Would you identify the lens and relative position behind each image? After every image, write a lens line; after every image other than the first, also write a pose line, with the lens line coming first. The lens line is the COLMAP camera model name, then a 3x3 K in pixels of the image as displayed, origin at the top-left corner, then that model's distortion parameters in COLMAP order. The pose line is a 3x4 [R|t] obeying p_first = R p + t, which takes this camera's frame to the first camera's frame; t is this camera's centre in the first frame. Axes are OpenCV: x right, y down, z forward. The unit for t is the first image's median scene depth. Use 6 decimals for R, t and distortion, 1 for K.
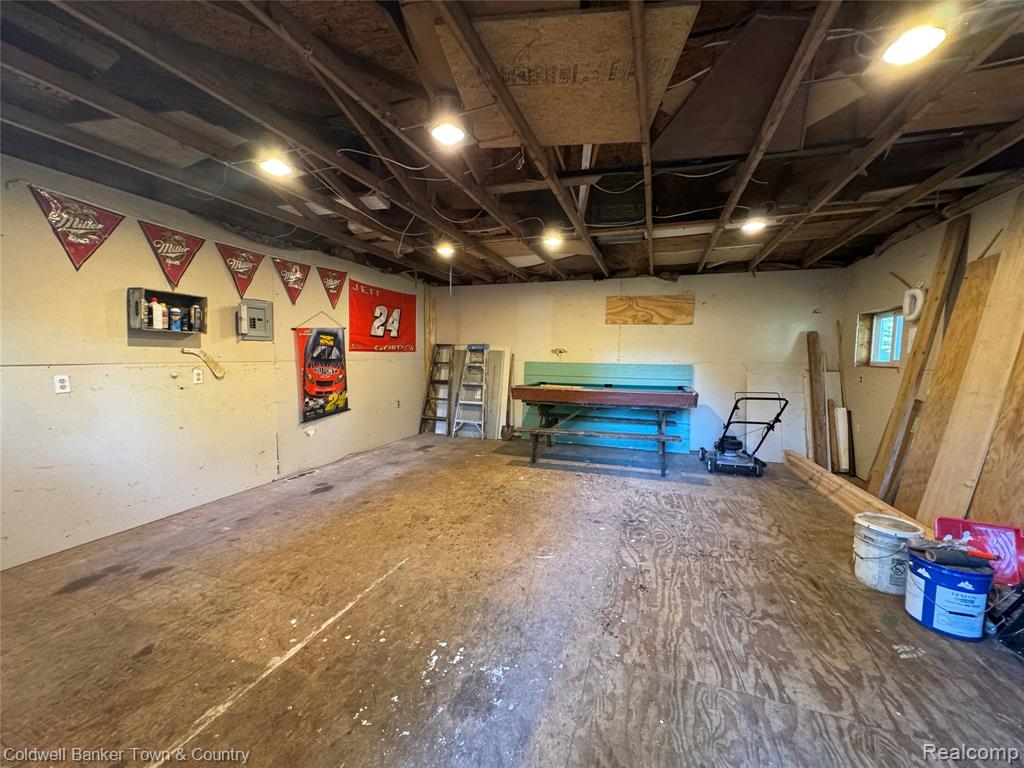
lens RADIAL K [[406.8, 0, 511.6], [0, 406.8, 385.1], [0, 0, 1]] dist [-0.000724, -0.000076]
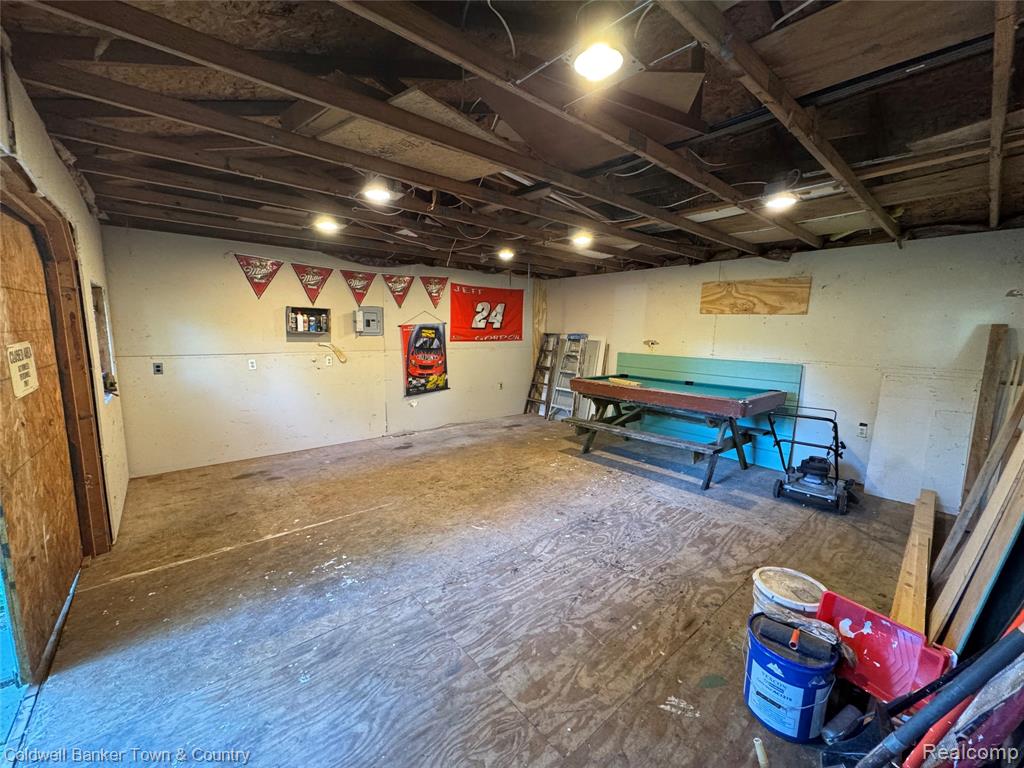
lens RADIAL K [[406.8, 0, 512.0], [0, 406.8, 385.6], [0, 0, 1]] dist [-0.000724, -0.000076]
pose [[0.865341, 0.071644, -0.496037, 0.504912], [-0.043846, 0.996757, 0.067475, -0.054119], [0.499263, -0.036640, 0.865676, 0.021100]]
